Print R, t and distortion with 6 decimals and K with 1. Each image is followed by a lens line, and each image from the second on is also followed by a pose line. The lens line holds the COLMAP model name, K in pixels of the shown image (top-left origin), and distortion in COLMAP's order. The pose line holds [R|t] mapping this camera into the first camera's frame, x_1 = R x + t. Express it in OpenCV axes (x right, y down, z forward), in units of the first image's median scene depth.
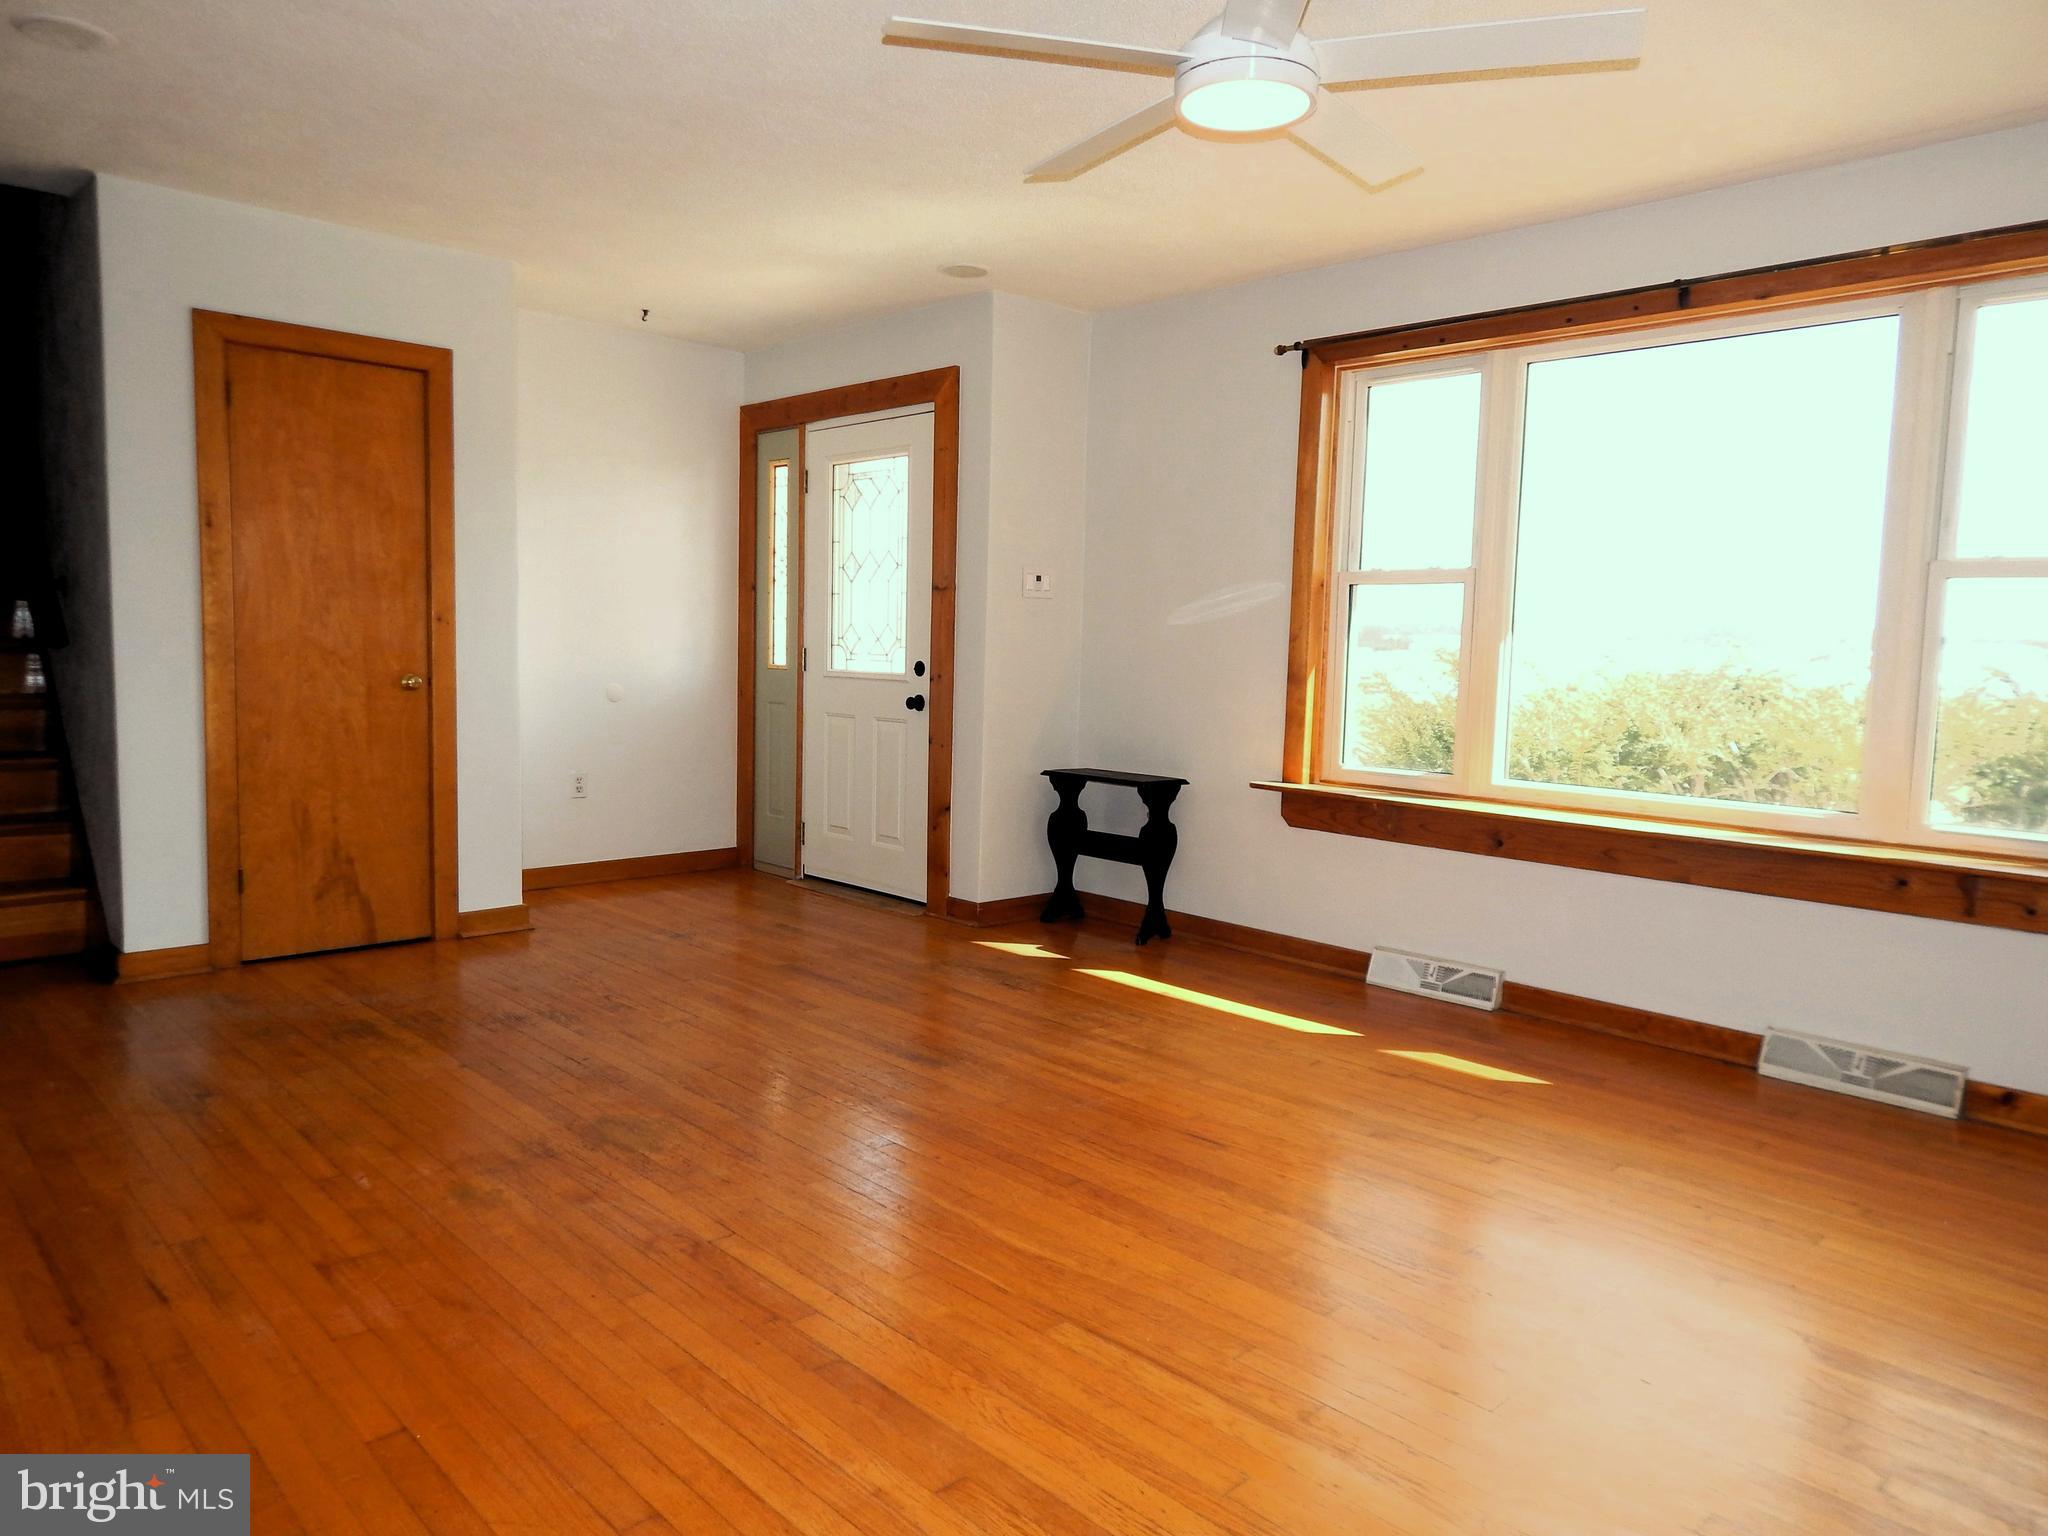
lens RADIAL K [[1364.3, 0, 1040.2], [0, 1364.3, 760.7], [0, 0, 1]] dist [0.005856, -0.009598]
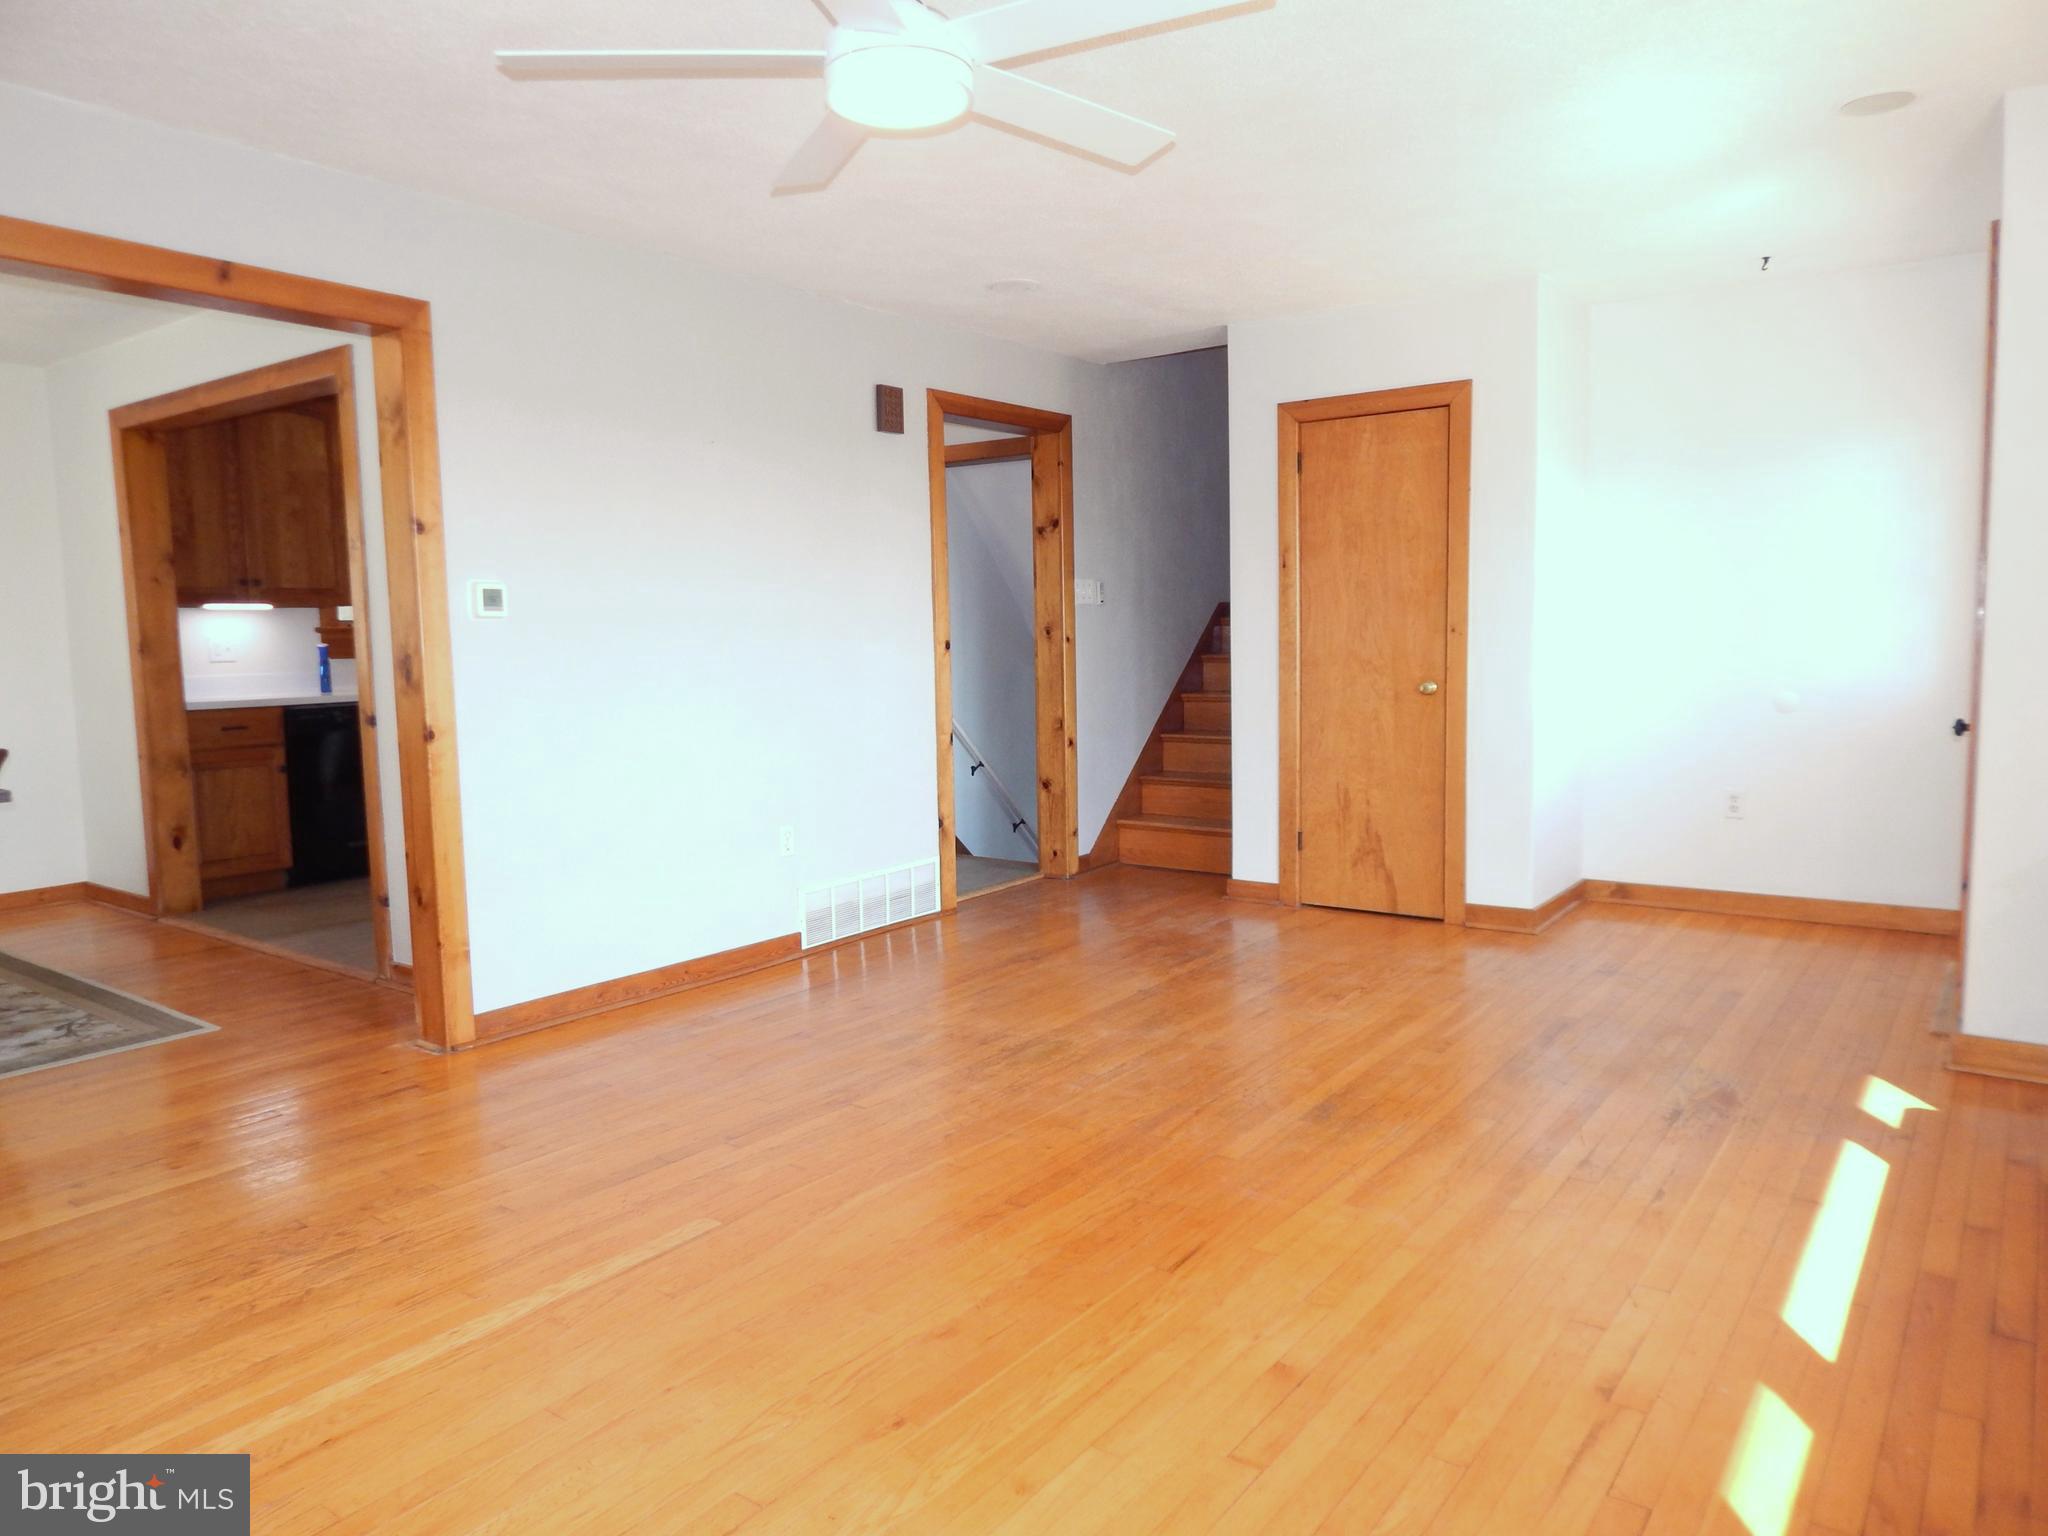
lens RADIAL K [[1364.3, 0, 1036.2], [0, 1364.3, 759.5], [0, 0, 1]] dist [0.005856, -0.009598]
pose [[0.173049, 0.067494, -0.982598, 0.602021], [-0.062320, 0.996400, 0.057467, -0.044380], [0.982940, 0.051291, 0.176633, 0.502826]]
